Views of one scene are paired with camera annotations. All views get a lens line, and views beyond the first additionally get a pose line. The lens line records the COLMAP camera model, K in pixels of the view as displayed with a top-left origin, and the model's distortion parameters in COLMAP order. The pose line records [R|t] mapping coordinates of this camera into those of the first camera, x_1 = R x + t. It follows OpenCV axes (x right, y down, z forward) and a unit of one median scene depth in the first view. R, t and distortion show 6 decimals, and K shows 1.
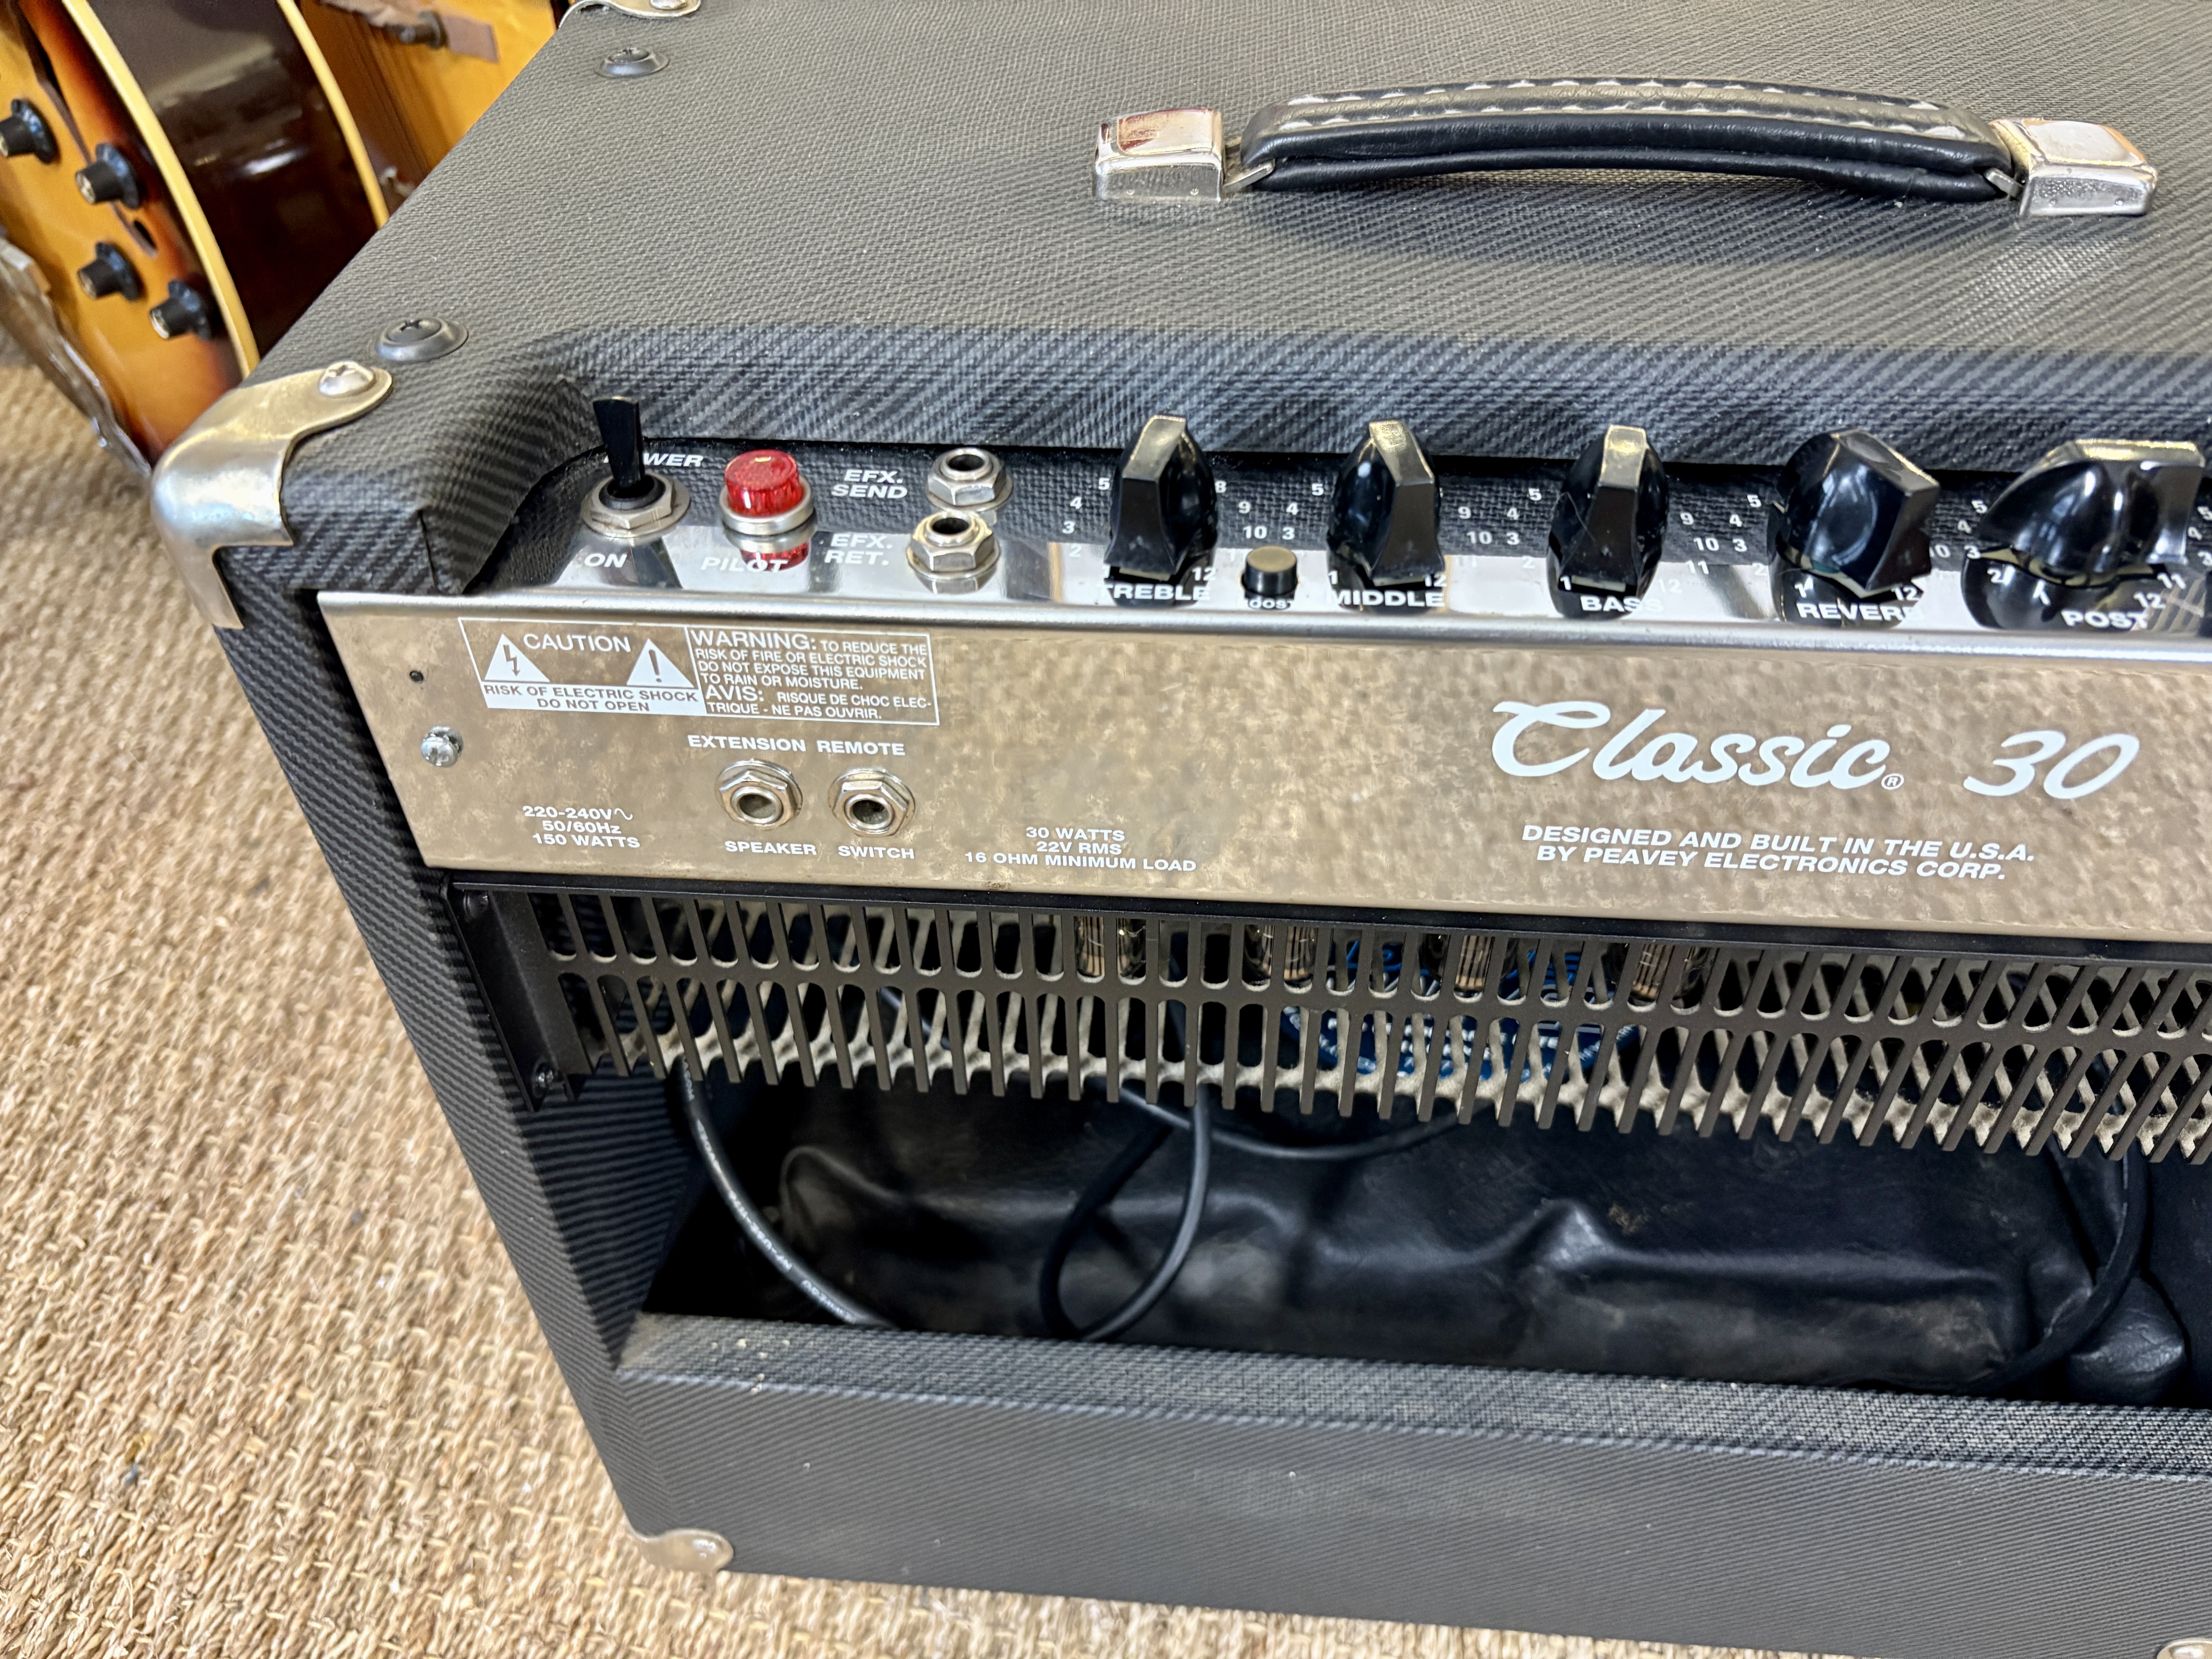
lens RADIAL K [[1599.0, 0, 1106.0], [0, 1599.0, 829.5], [0, 0, 1]] dist [-0.039536, 0.007409]
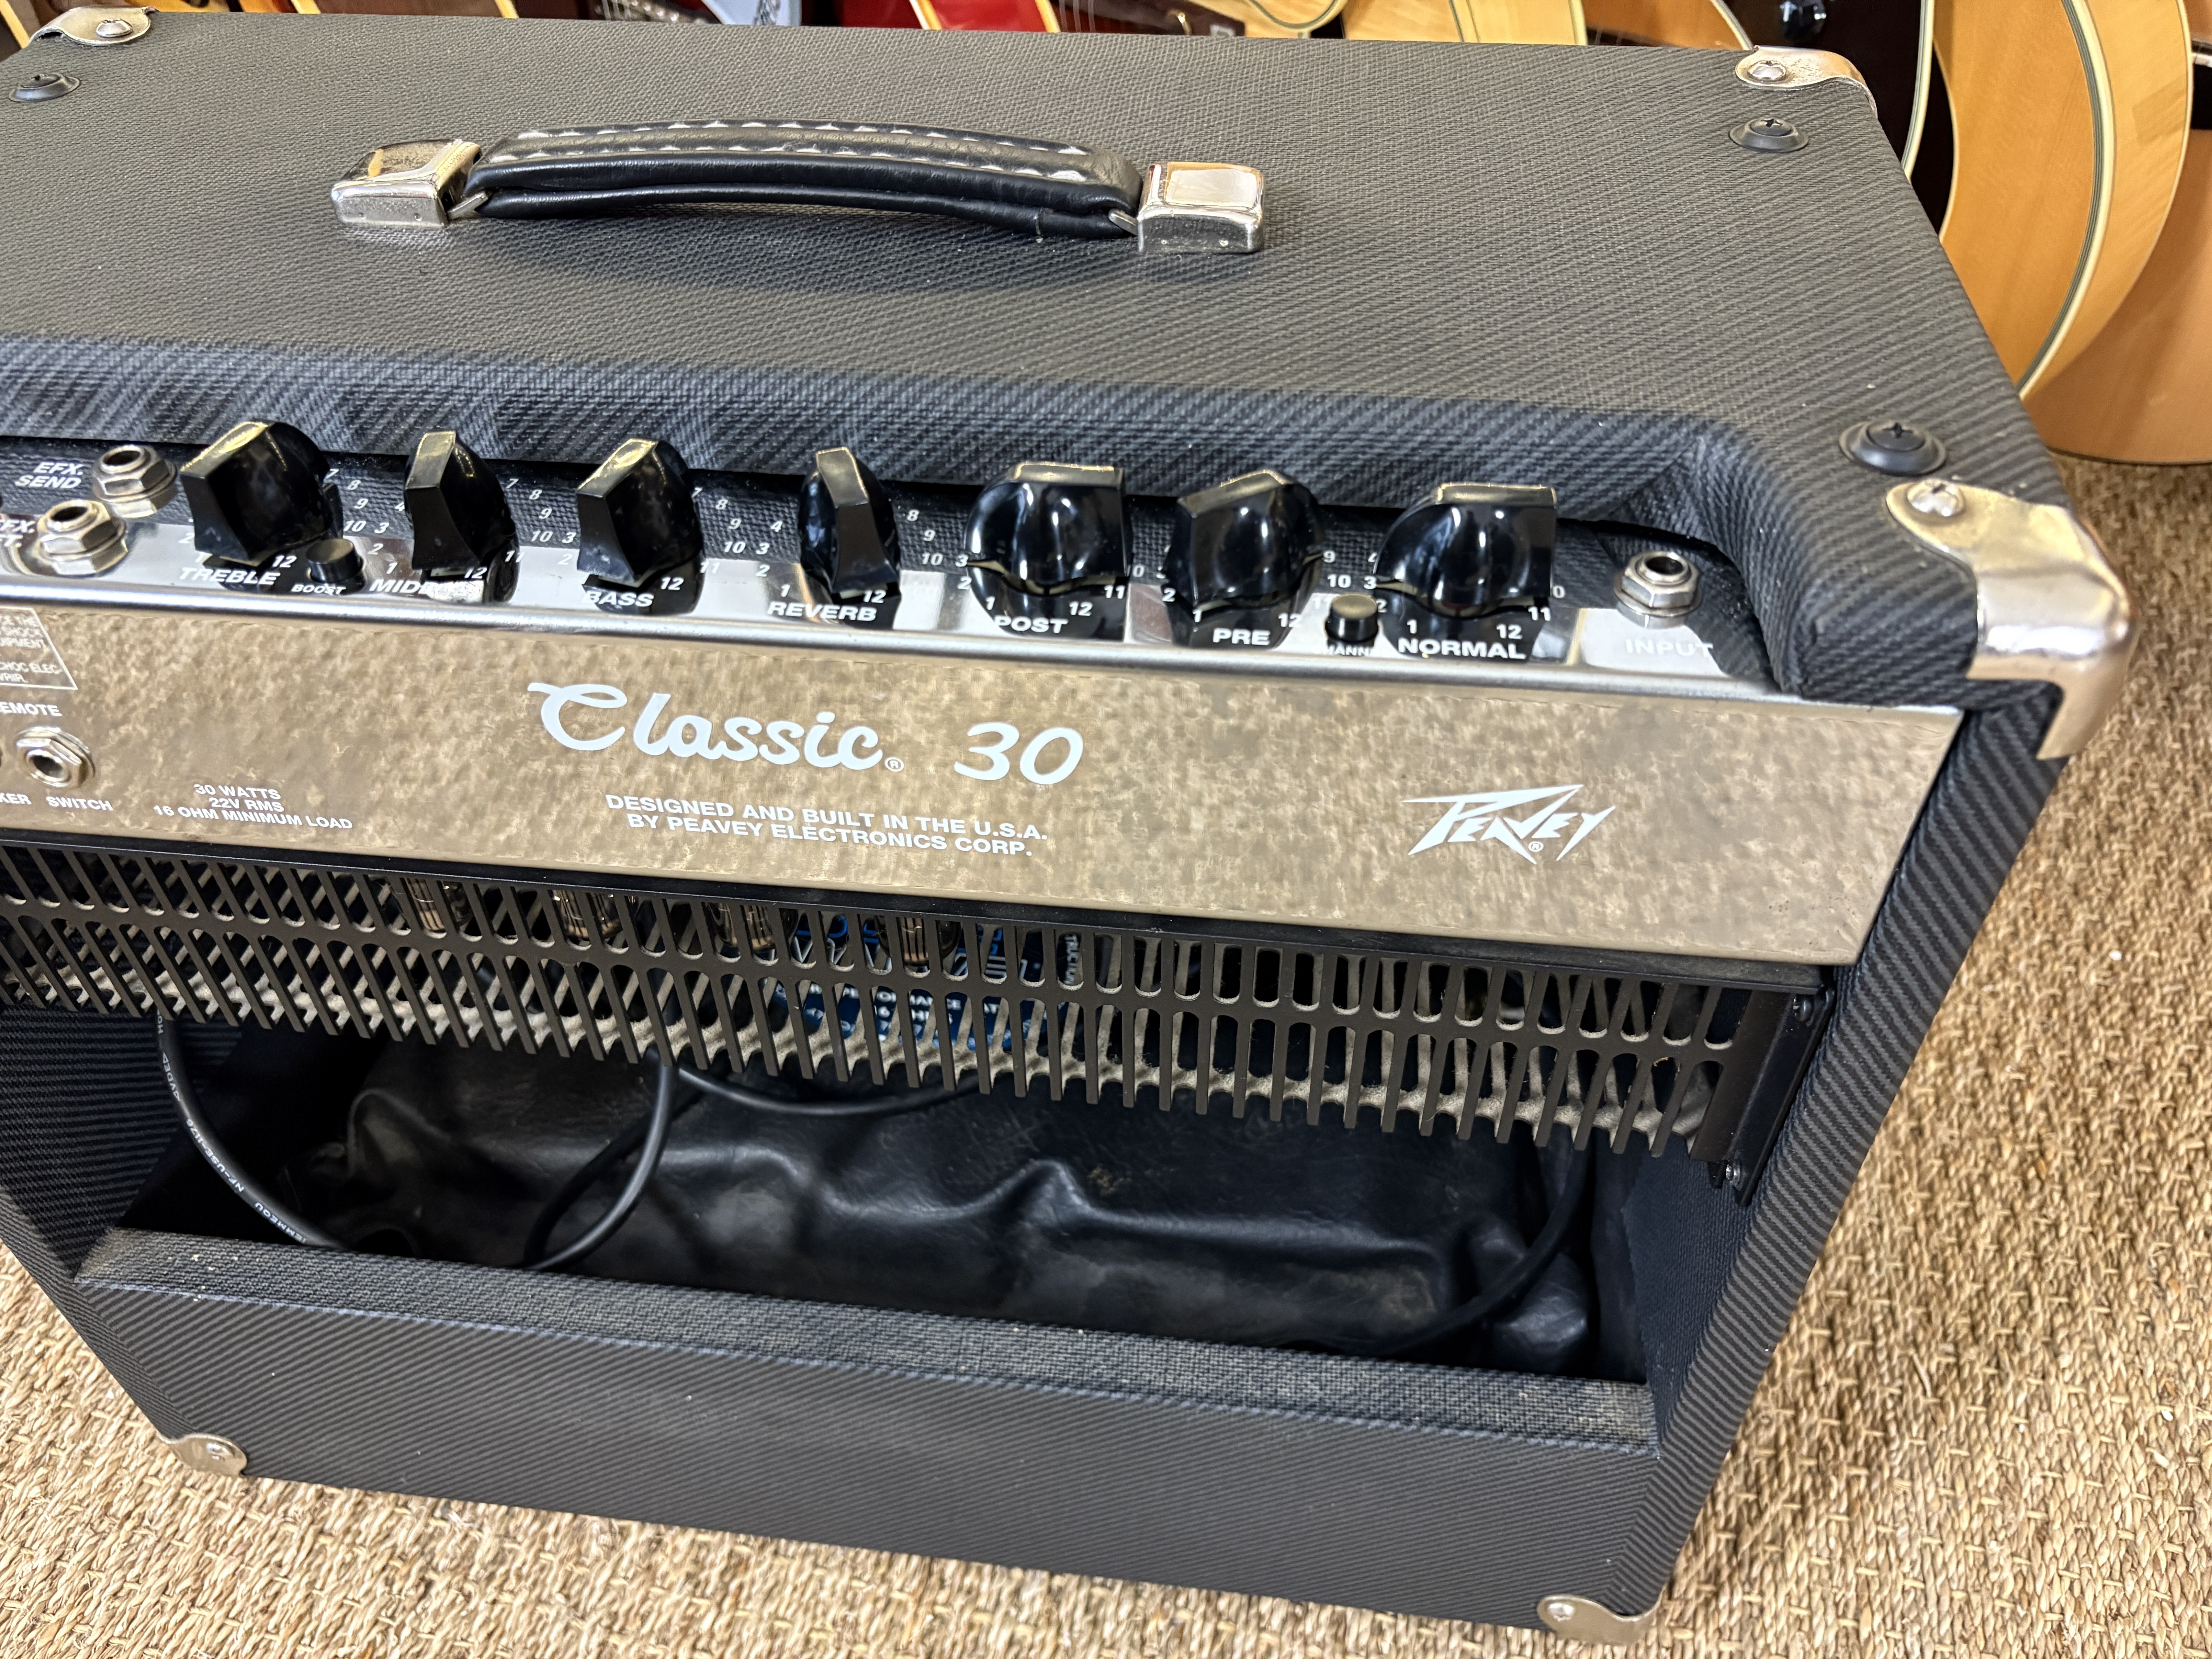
lens RADIAL K [[1564.4, 0, 1106.0], [0, 1564.4, 829.5], [0, 0, 1]] dist [-0.004934, -0.044657]
pose [[0.999474, 0.032364, -0.002072, 0.326933], [-0.032348, 0.999449, 0.007391, 0.001225], [0.002310, -0.007320, 0.999971, -0.050759]]
